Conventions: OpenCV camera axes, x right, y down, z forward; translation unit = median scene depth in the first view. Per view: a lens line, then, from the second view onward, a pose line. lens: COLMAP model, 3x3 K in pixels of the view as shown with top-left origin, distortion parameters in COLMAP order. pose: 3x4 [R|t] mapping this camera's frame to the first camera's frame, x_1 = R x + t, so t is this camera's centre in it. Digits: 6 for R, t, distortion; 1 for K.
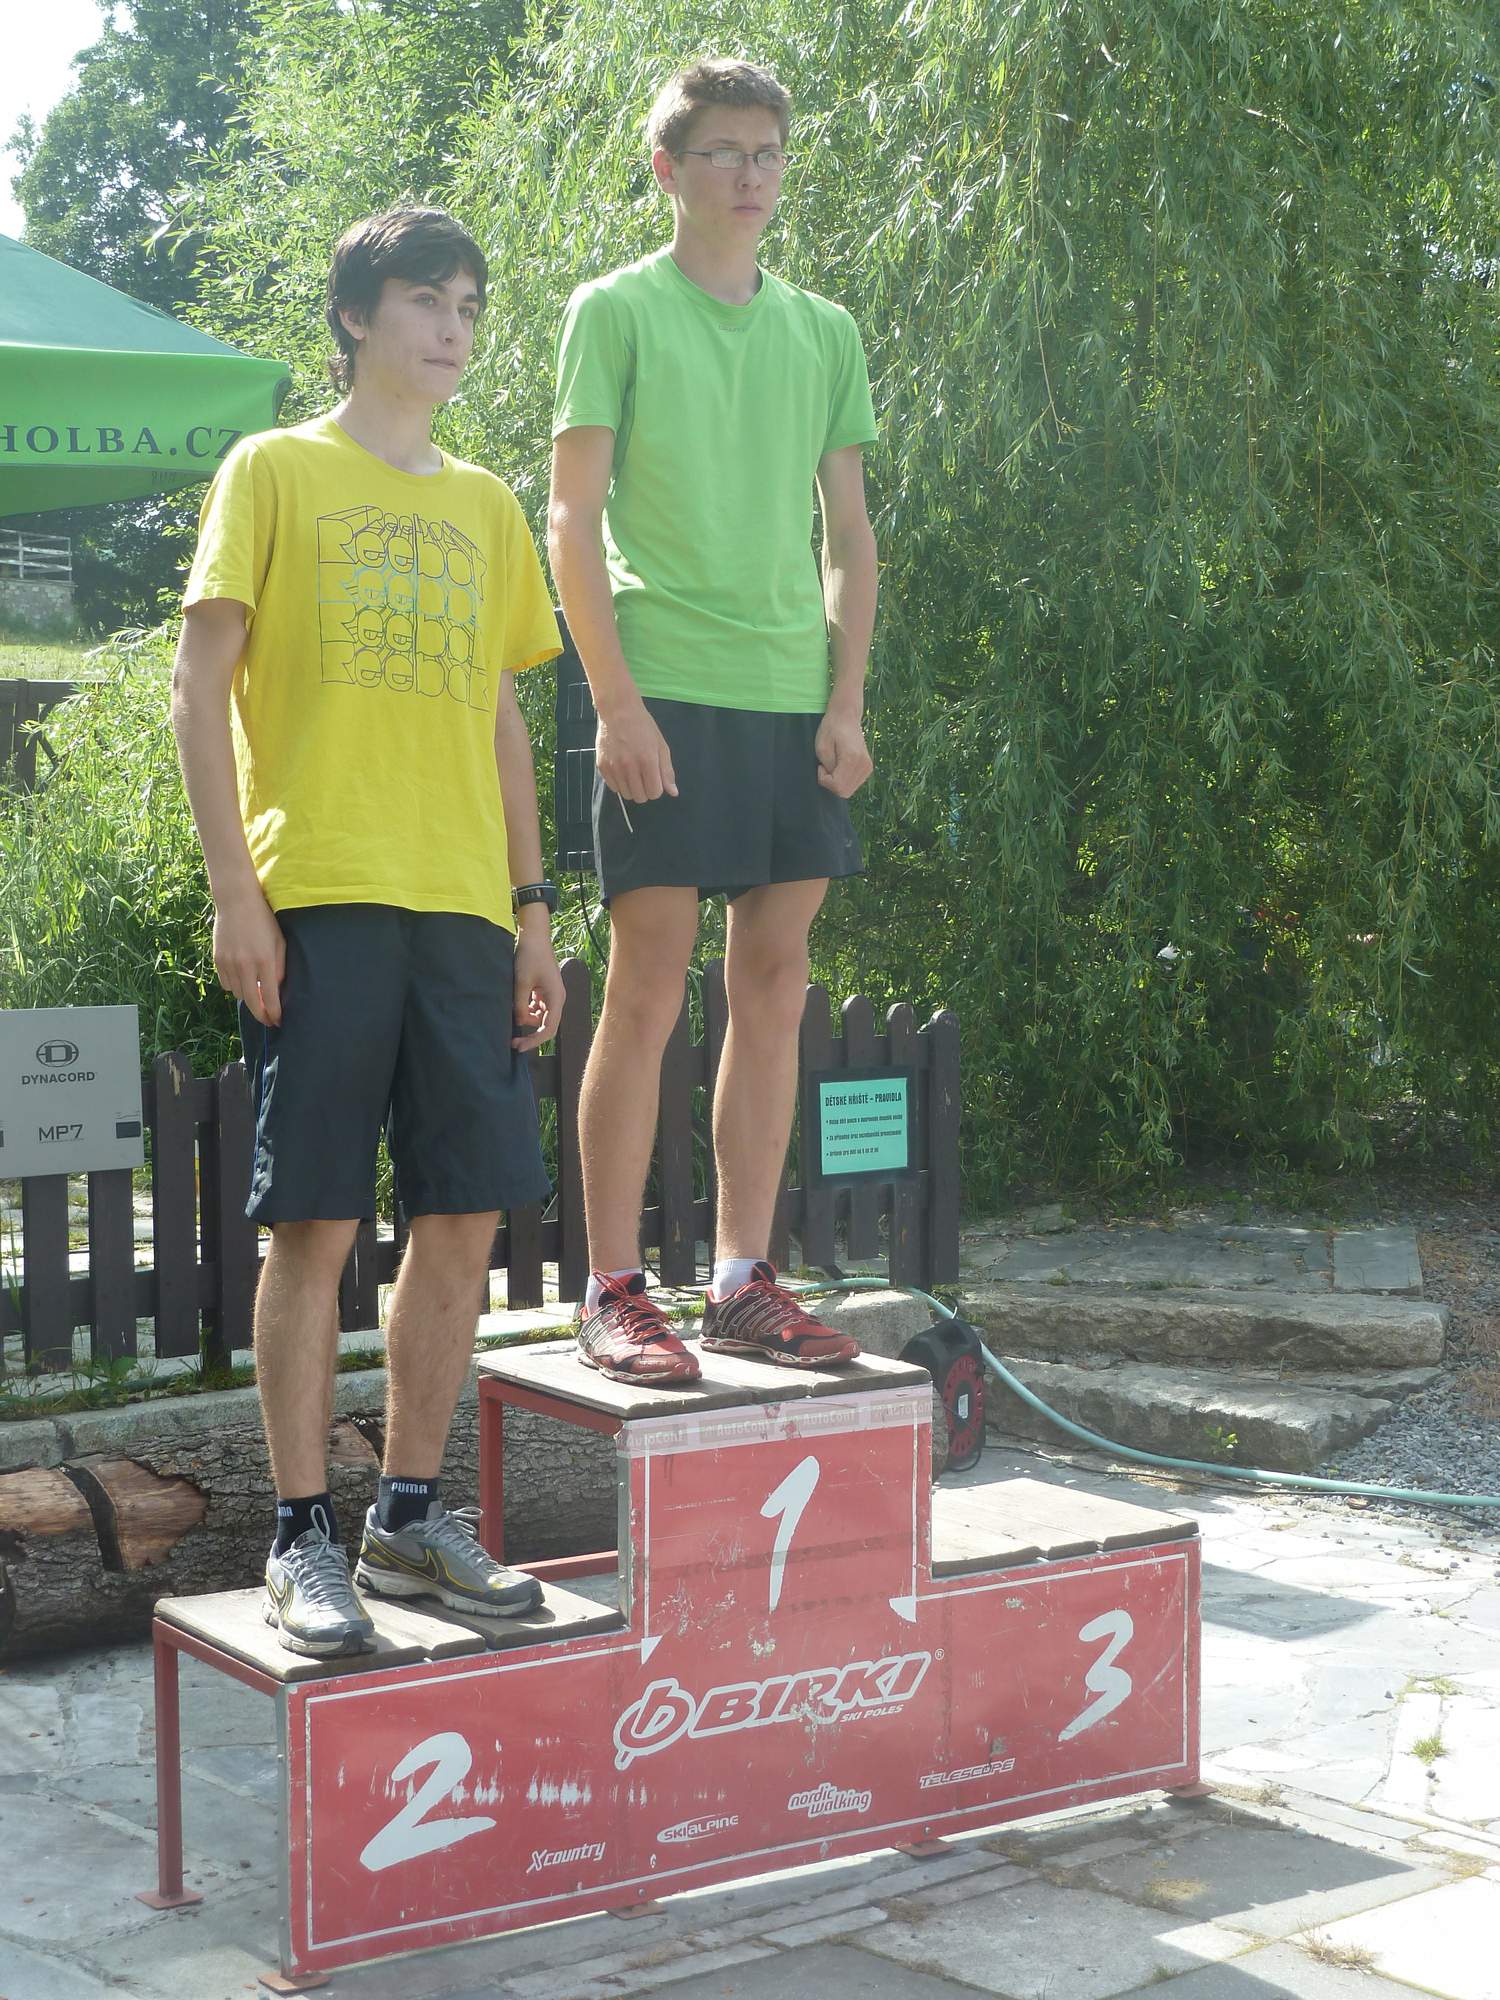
lens RADIAL K [[3269.4, 0, 715.9], [0, 3269.4, 1005.8], [0, 0, 1]] dist [0.001516, 0.156225]
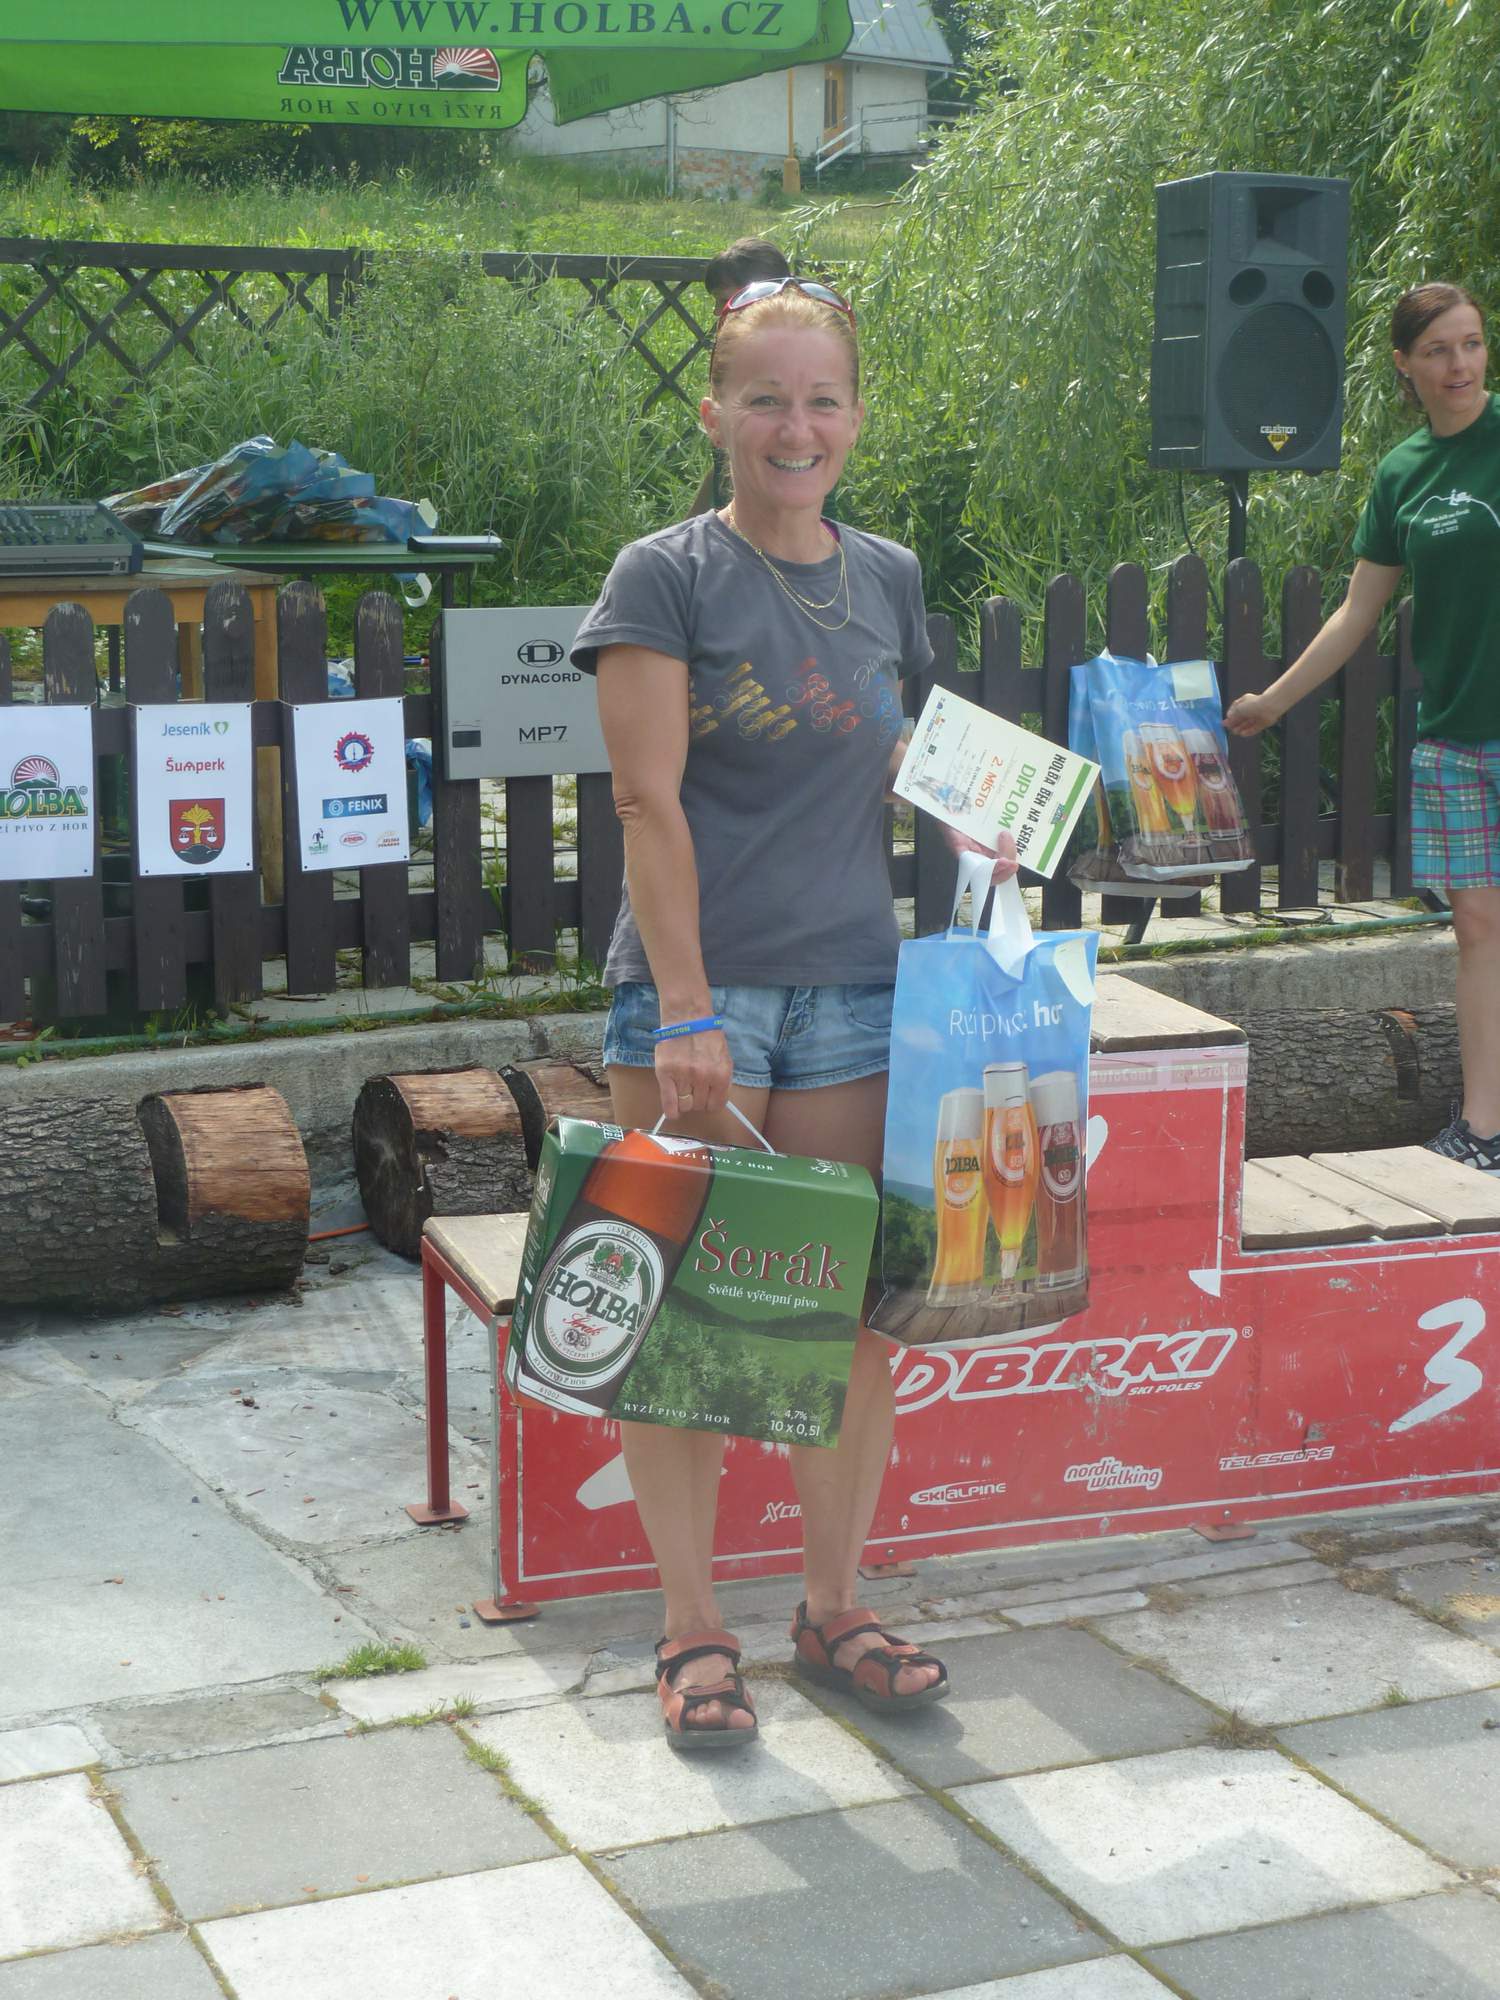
lens RADIAL K [[3252.4, 0, 750.1], [0, 3252.4, 957.6], [0, 0, 1]] dist [0.010669, -0.075922]
pose [[0.964074, 0.047806, -0.261295, 0.170665], [-0.018283, 0.993281, 0.114270, -0.011216], [0.265002, -0.105388, 0.958471, 0.085445]]
